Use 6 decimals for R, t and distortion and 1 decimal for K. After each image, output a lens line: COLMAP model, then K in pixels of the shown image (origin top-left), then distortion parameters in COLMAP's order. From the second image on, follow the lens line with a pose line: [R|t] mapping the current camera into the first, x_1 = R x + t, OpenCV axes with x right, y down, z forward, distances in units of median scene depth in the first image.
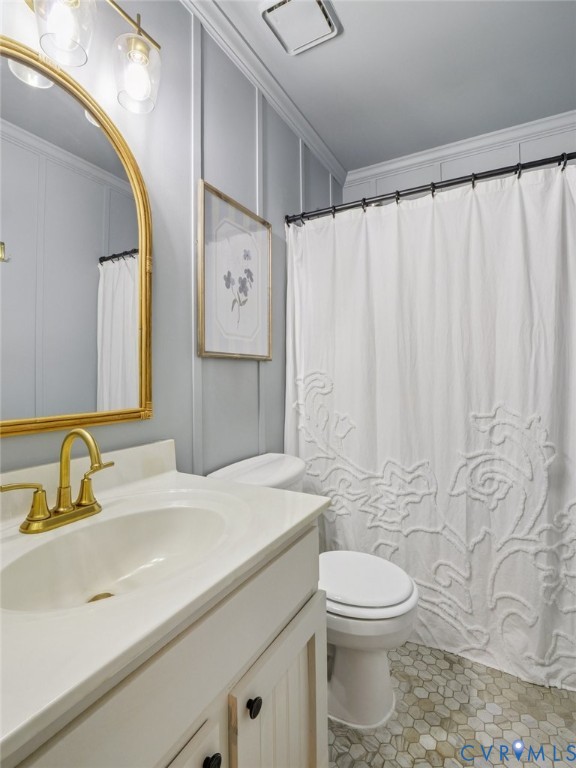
lens RADIAL K [[371.9, 0, 288.2], [0, 371.9, 380.6], [0, 0, 1]] dist [-0.014706, -0.004165]
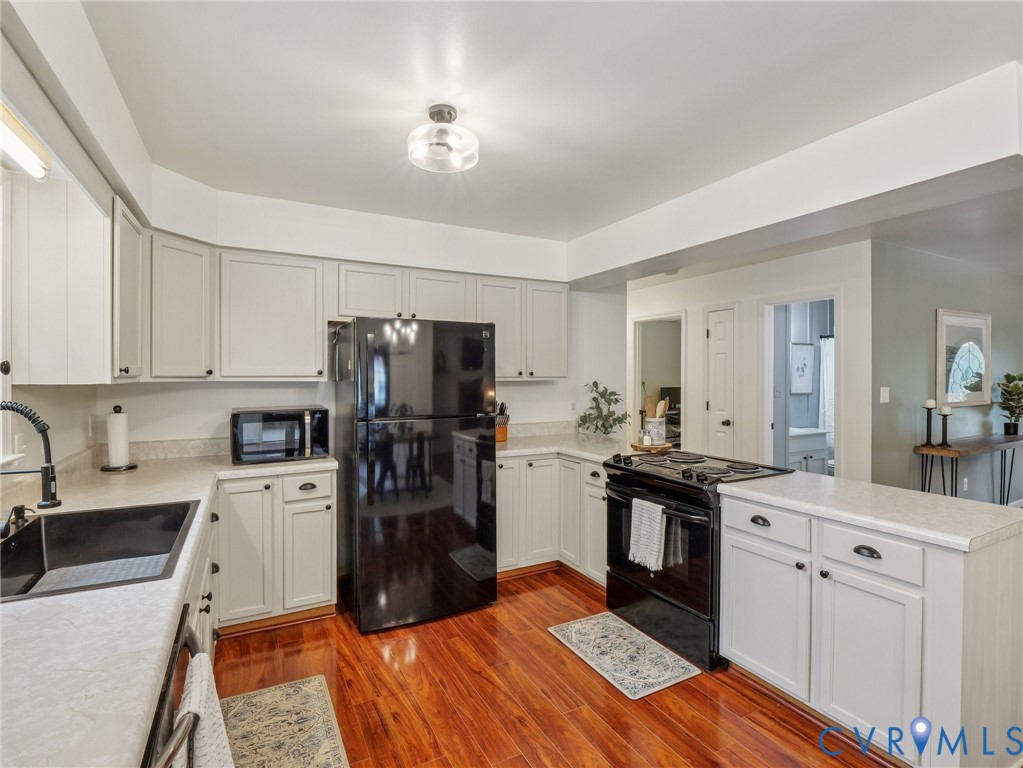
lens RADIAL K [[495.4, 0, 506.0], [0, 495.4, 388.4], [0, 0, 1]] dist [-0.014706, -0.004165]
pose [[0.837328, 0.010840, -0.546593, 0.040797], [-0.005694, 0.999922, 0.011107, -0.127611], [0.546671, -0.006188, 0.837325, -3.314955]]
